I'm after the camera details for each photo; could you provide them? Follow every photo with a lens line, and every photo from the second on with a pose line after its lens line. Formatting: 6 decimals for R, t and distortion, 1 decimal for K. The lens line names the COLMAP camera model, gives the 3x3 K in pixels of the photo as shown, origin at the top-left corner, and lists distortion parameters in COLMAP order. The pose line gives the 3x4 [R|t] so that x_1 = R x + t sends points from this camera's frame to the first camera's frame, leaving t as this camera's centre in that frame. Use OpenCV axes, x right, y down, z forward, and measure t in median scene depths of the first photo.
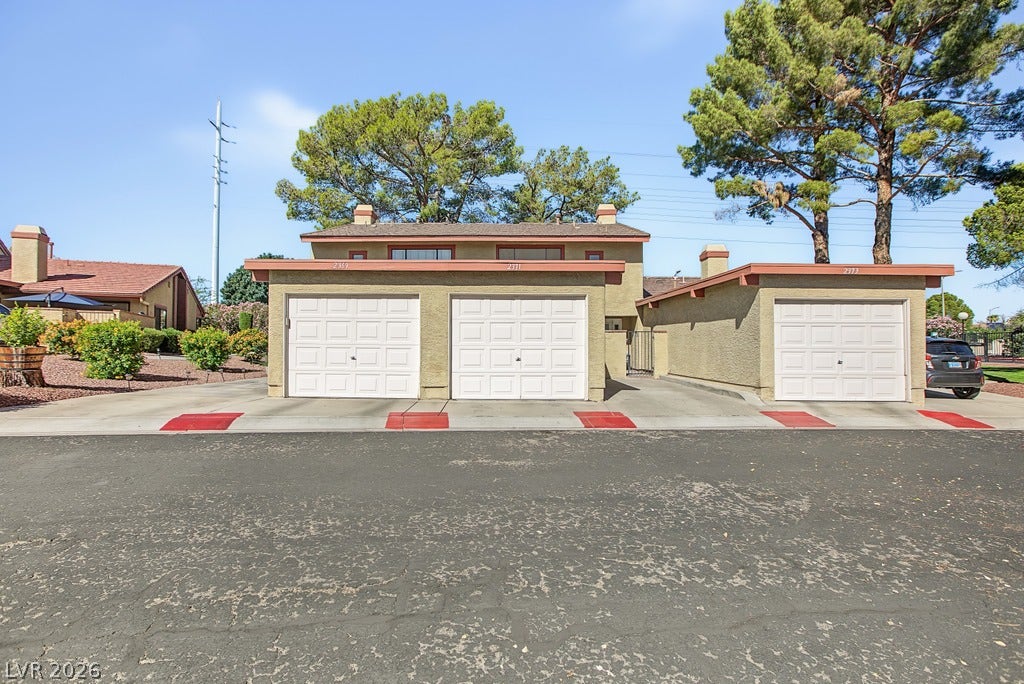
lens RADIAL K [[461.6, 0, 507.8], [0, 461.6, 342.4], [0, 0, 1]] dist [-0.013118, 0.000244]
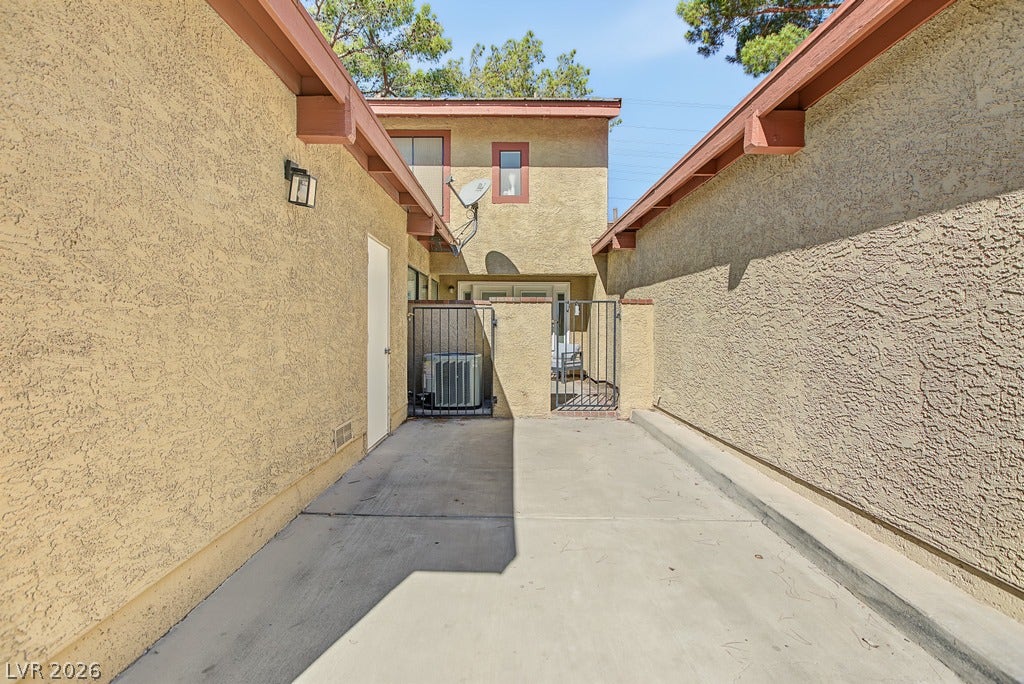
lens RADIAL K [[461.6, 0, 507.8], [0, 461.6, 342.4], [0, 0, 1]] dist [-0.013118, 0.000244]
pose [[0.999821, 0.003609, 0.018589, 0.176932], [-0.004268, 0.999359, 0.035534, -0.001569], [-0.018449, -0.035607, 0.999196, 0.502473]]
